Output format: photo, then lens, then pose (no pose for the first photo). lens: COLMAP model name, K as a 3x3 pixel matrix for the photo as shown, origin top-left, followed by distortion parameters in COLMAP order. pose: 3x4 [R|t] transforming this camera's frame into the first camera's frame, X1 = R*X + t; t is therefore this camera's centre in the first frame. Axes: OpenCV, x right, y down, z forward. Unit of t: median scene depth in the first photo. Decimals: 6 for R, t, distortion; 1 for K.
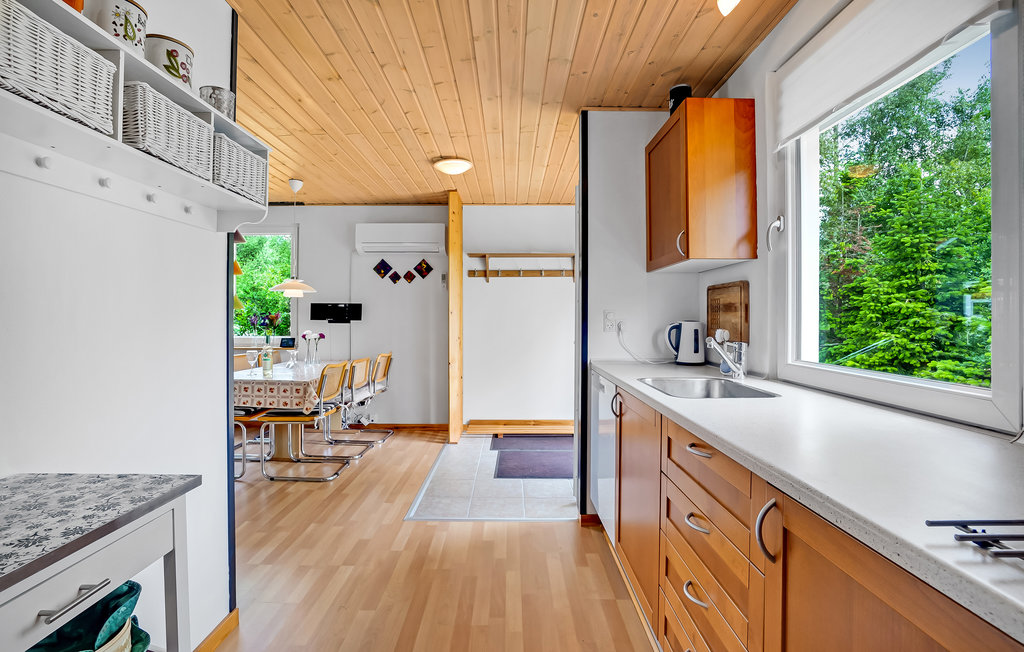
lens RADIAL K [[494.2, 0, 506.3], [0, 494.2, 315.5], [0, 0, 1]] dist [-0.002111, -0.000008]
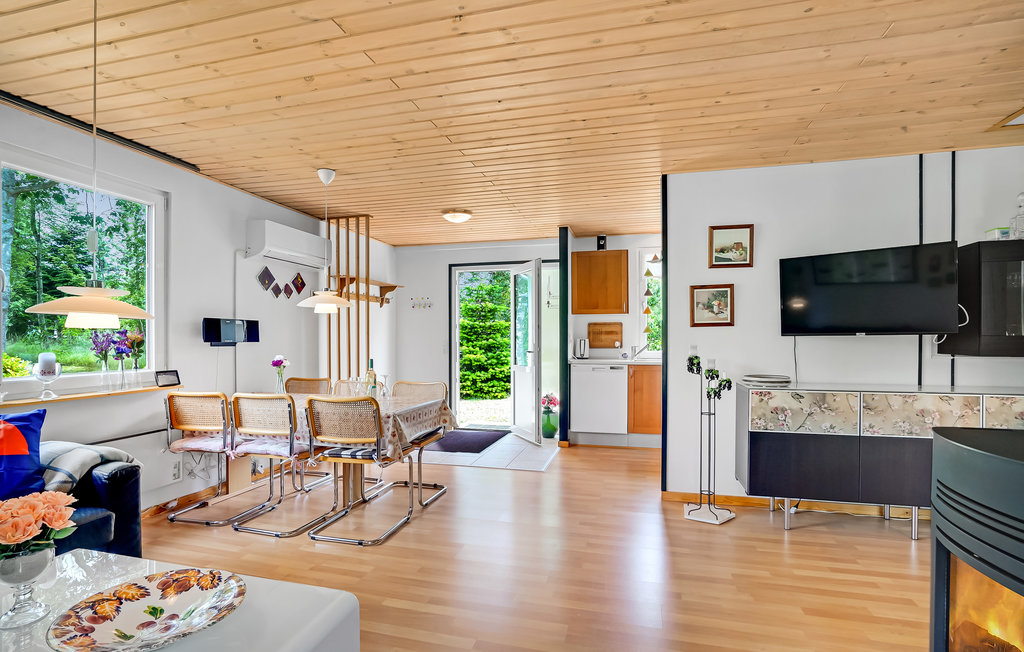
lens RADIAL K [[513.8, 0, 500.5], [0, 513.8, 343.6], [0, 0, 1]] dist [-0.011076, 0.001852]
pose [[0.233956, -0.015338, 0.972126, -1.006741], [-0.000513, 0.999873, 0.015899, -0.001101], [-0.972247, -0.004218, 0.233919, 0.438388]]
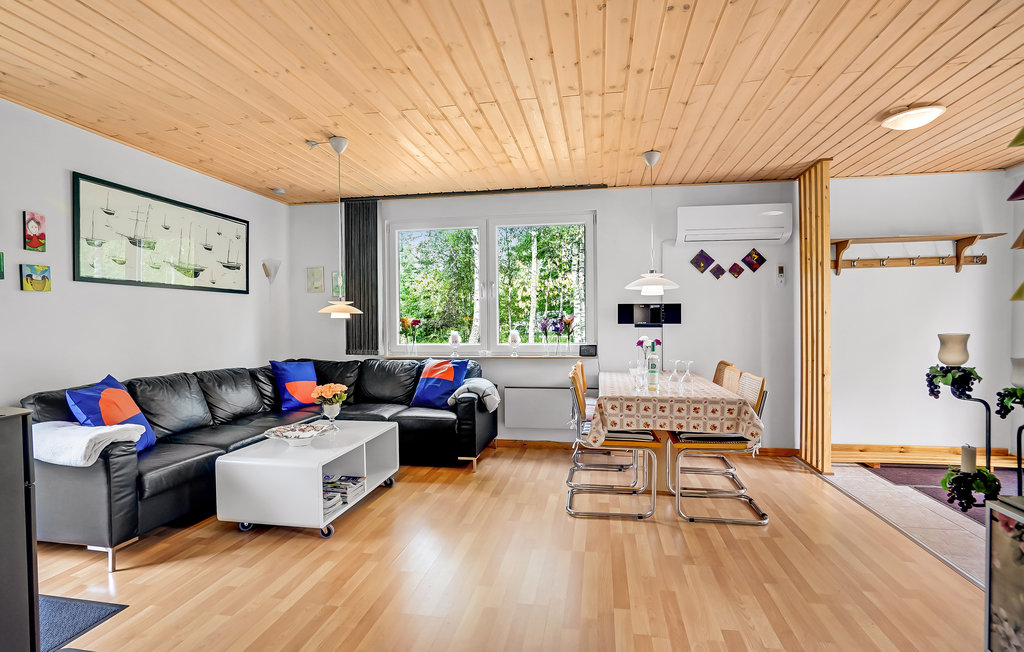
lens RADIAL K [[513.8, 0, 514.9], [0, 513.8, 334.7], [0, 0, 1]] dist [-0.011076, 0.001852]
pose [[0.992009, -0.009912, -0.125777, -0.467223], [0.013051, 0.999623, 0.024155, 0.003760], [0.125490, -0.025603, 0.991764, 0.101797]]
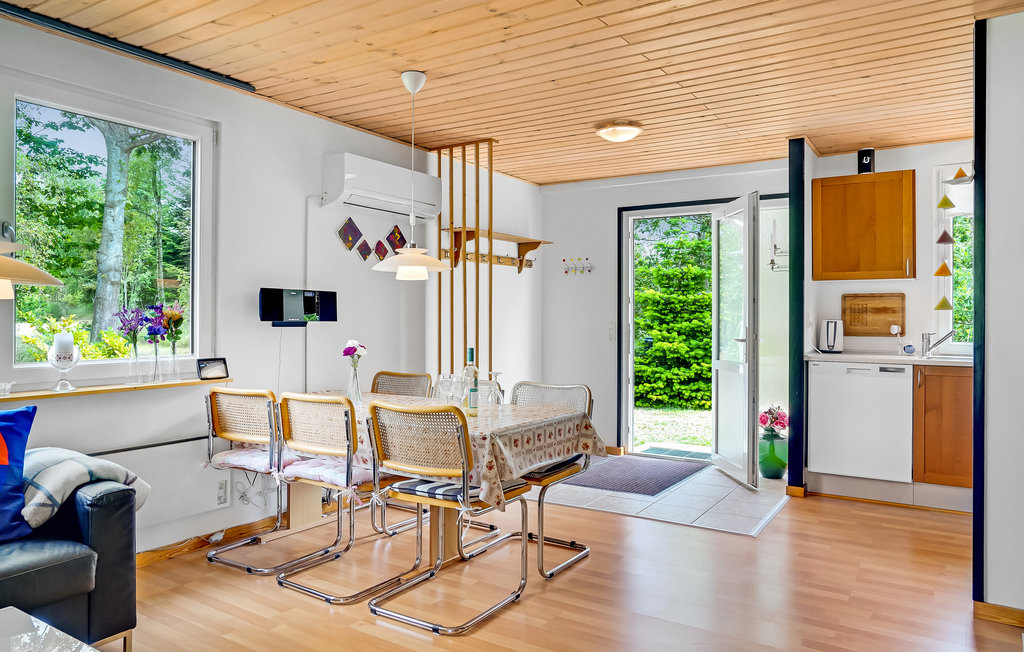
lens RADIAL K [[705.9, 0, 503.3], [0, 705.9, 315.7], [0, 0, 1]] dist [-0.023686, 0.027249]
pose [[0.517392, 0.000178, 0.855748, -0.899793], [-0.005162, 0.999982, 0.002913, -0.000061], [-0.855733, -0.005924, 0.517384, 0.415649]]
